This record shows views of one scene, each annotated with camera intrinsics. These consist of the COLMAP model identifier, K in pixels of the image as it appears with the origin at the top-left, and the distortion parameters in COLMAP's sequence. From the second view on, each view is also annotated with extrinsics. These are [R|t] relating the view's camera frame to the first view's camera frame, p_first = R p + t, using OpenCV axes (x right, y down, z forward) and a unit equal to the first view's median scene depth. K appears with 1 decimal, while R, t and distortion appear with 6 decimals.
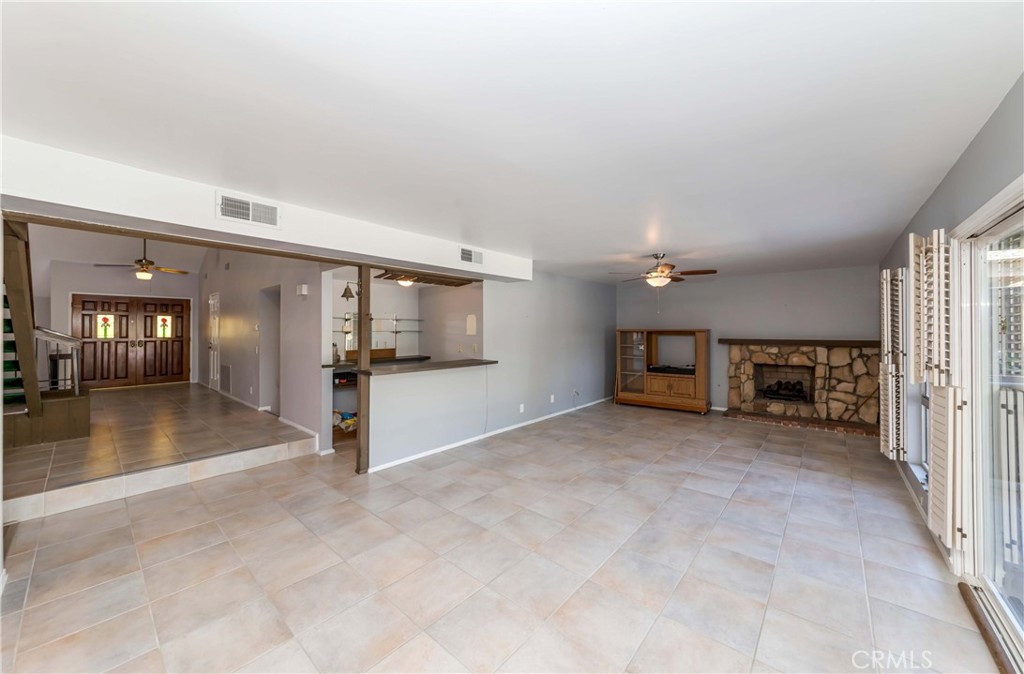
lens RADIAL K [[379.3, 0, 514.5], [0, 379.3, 328.2], [0, 0, 1]] dist [0.001280, 0.000053]
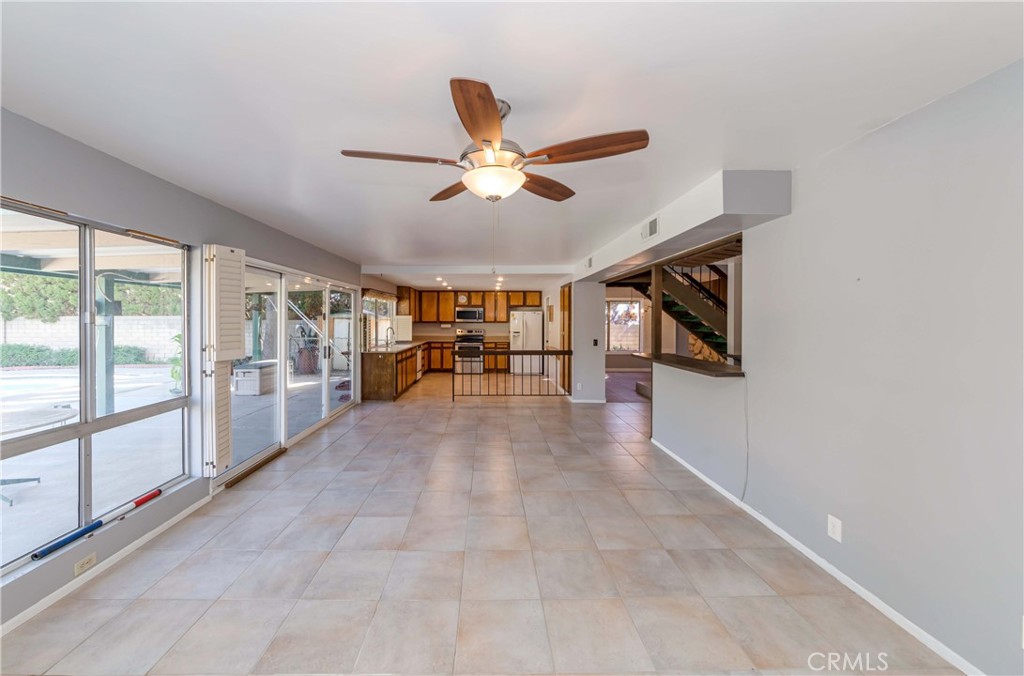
lens RADIAL K [[379.3, 0, 496.3], [0, 379.3, 322.7], [0, 0, 1]] dist [0.001280, 0.000053]
pose [[-0.738975, 0.000329, -0.673732, 0.628941], [-0.003911, 0.999981, 0.004779, 0.008880], [0.673721, 0.006166, -0.738960, 1.276718]]
